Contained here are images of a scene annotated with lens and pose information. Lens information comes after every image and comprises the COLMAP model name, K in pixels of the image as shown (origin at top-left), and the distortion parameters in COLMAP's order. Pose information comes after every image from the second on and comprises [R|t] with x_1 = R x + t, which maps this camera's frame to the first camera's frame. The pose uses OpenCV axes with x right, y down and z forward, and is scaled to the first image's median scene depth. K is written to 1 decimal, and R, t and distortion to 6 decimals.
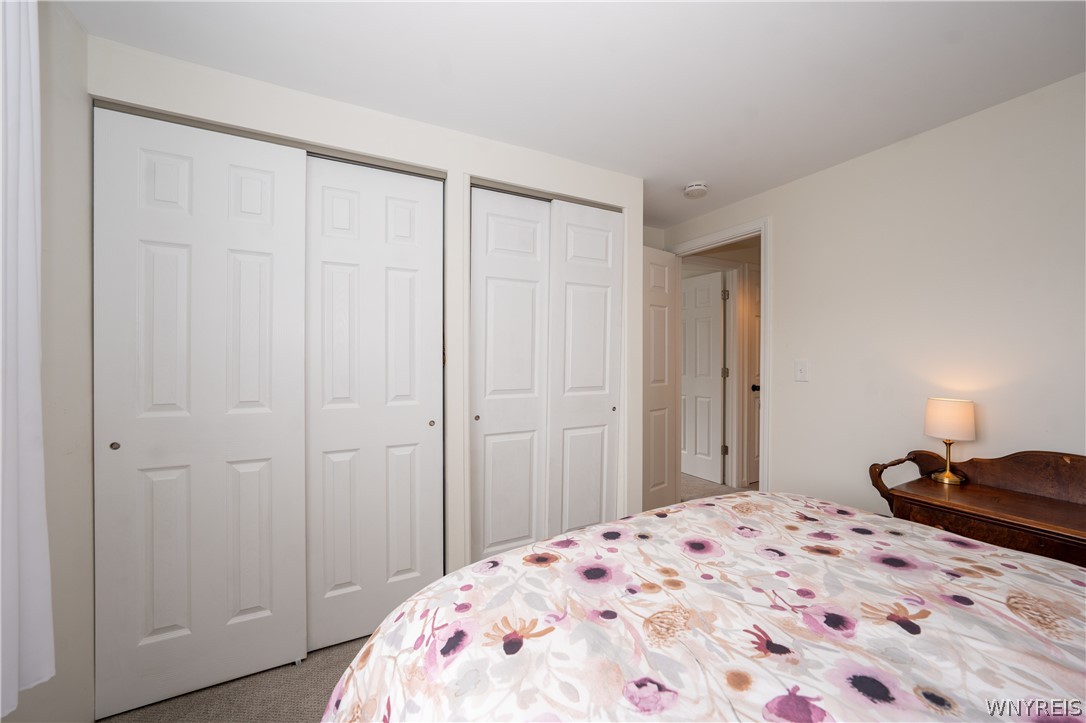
lens RADIAL K [[425.6, 0, 538.4], [0, 425.6, 353.9], [0, 0, 1]] dist [-0.010104, 0.001423]
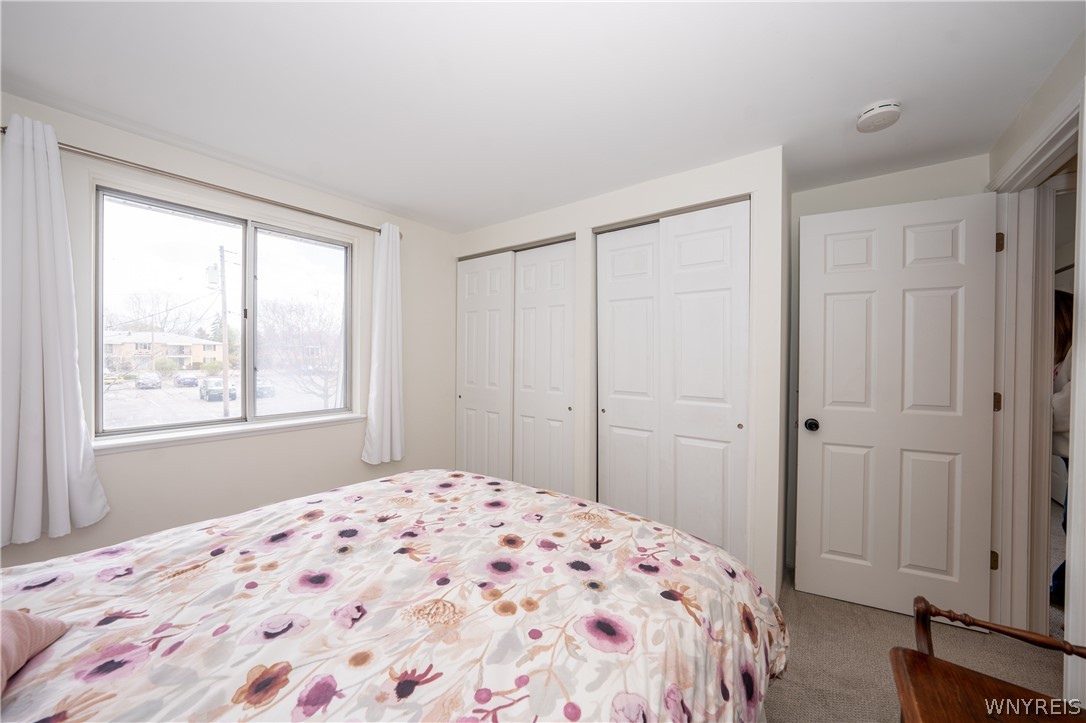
lens RADIAL K [[394.6, 0, 531.3], [0, 394.6, 361.6], [0, 0, 1]] dist [-0.016121, 0.002911]
pose [[0.377463, 0.020922, -0.925788, 1.424391], [0.000250, 0.999742, 0.022695, -0.043585], [0.926024, -0.008798, 0.377361, 0.547144]]
